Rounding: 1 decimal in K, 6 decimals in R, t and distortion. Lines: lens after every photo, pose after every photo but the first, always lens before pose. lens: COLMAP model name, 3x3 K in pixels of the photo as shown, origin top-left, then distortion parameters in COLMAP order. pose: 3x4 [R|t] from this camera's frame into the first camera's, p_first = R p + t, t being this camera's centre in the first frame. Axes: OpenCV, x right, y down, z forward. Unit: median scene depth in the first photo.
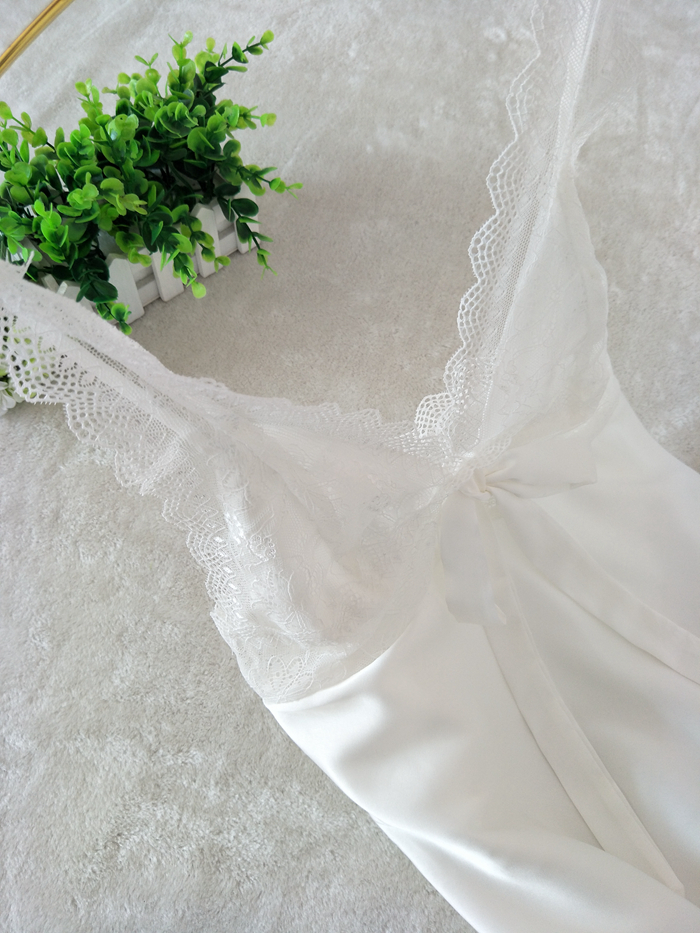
lens RADIAL K [[724.4, 0, 366.0], [0, 724.4, 485.3], [0, 0, 1]] dist [-0.012379, 0.001732]
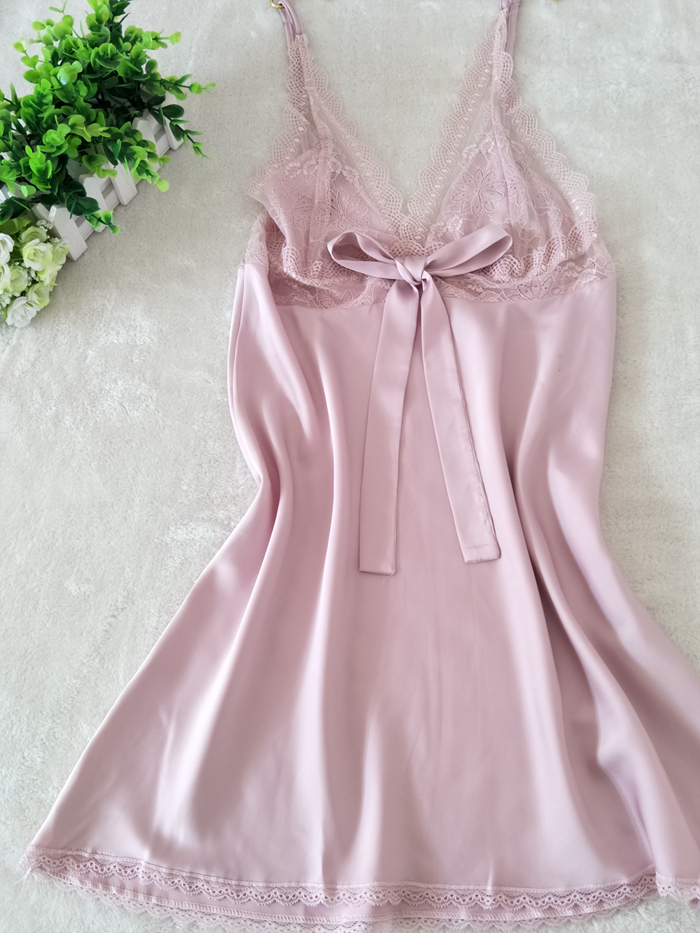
lens RADIAL K [[794.0, 0, 353.3], [0, 794.0, 431.1], [0, 0, 1]] dist [-0.008983, -0.010893]
pose [[0.966843, -0.253489, 0.030937, -0.052594], [0.250362, 0.964775, 0.080794, 0.108273], [-0.050328, -0.070369, 0.996251, -0.401562]]
